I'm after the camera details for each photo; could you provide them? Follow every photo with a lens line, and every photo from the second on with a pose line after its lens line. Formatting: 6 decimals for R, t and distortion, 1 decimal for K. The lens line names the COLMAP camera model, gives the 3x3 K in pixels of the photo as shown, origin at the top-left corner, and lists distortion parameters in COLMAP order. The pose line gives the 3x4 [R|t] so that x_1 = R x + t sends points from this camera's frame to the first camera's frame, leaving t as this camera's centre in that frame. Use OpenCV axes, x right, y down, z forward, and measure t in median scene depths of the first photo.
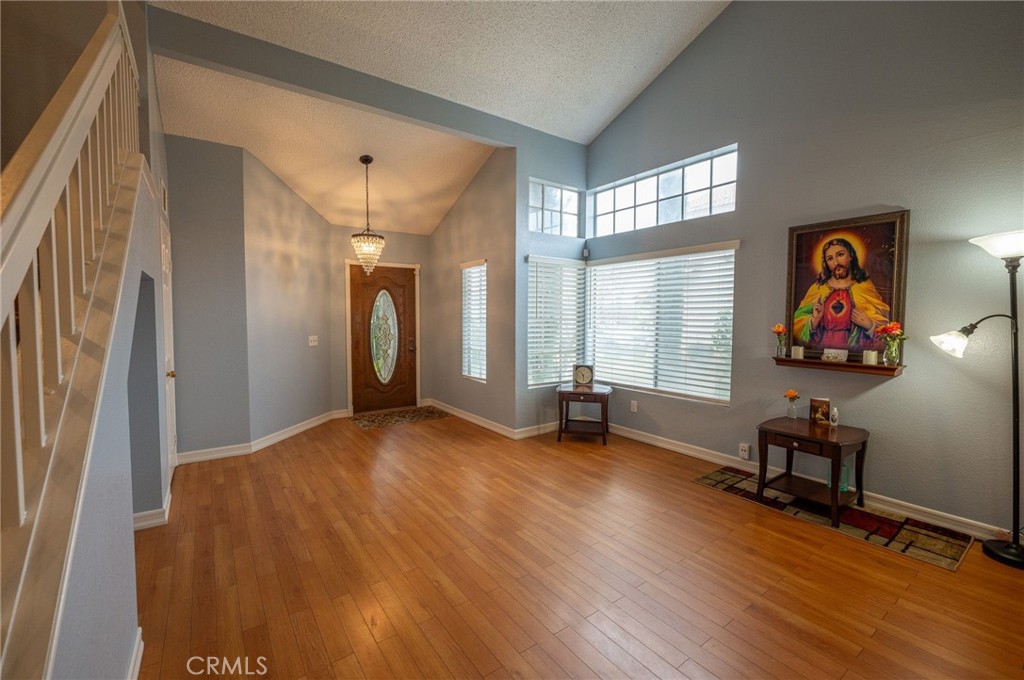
lens RADIAL K [[426.0, 0, 513.8], [0, 426.0, 336.8], [0, 0, 1]] dist [-0.002203, -0.000567]
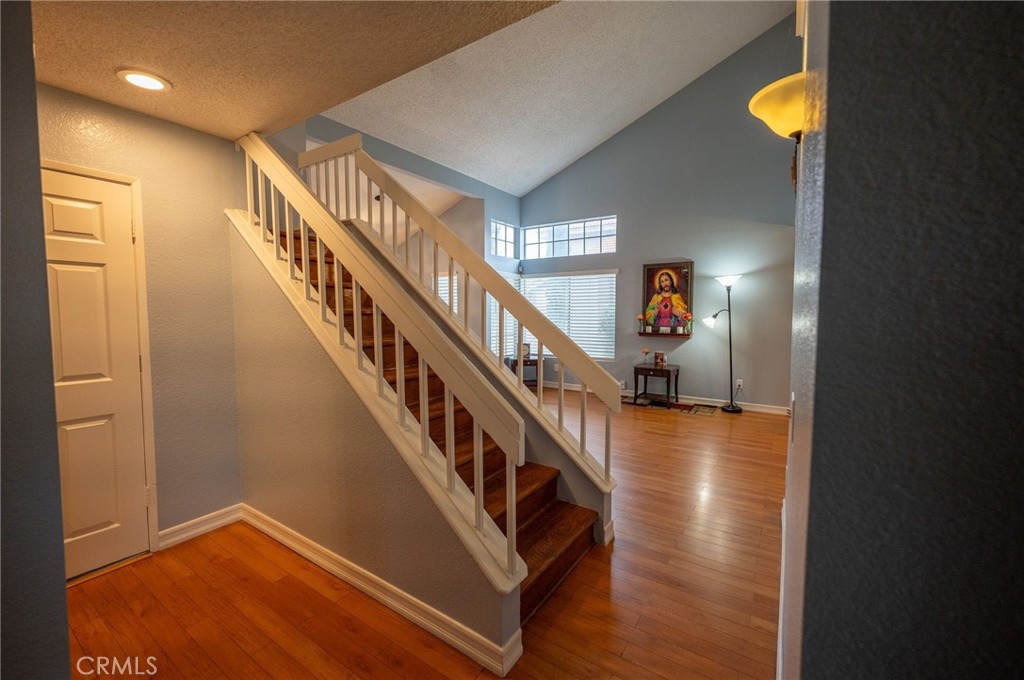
lens RADIAL K [[421.3, 0, 510.3], [0, 421.3, 336.9], [0, 0, 1]] dist [0.000123, -0.000123]
pose [[0.939340, -0.021411, 0.342320, -0.604441], [0.019137, 0.999767, 0.010018, 0.041298], [-0.342454, -0.002860, 0.939530, -0.611429]]
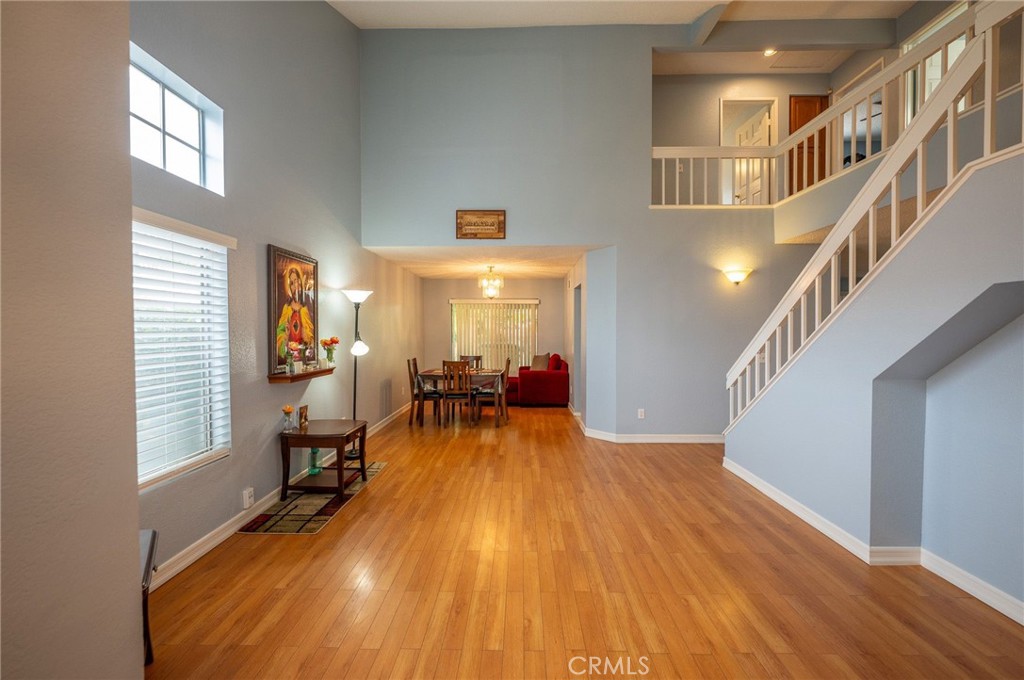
lens RADIAL K [[421.3, 0, 510.3], [0, 421.3, 336.9], [0, 0, 1]] dist [0.000123, -0.000123]
pose [[-0.797238, -0.012132, 0.603543, -0.409134], [0.029422, 0.997829, 0.058921, -0.088240], [-0.602947, 0.064731, -0.795150, 1.537557]]
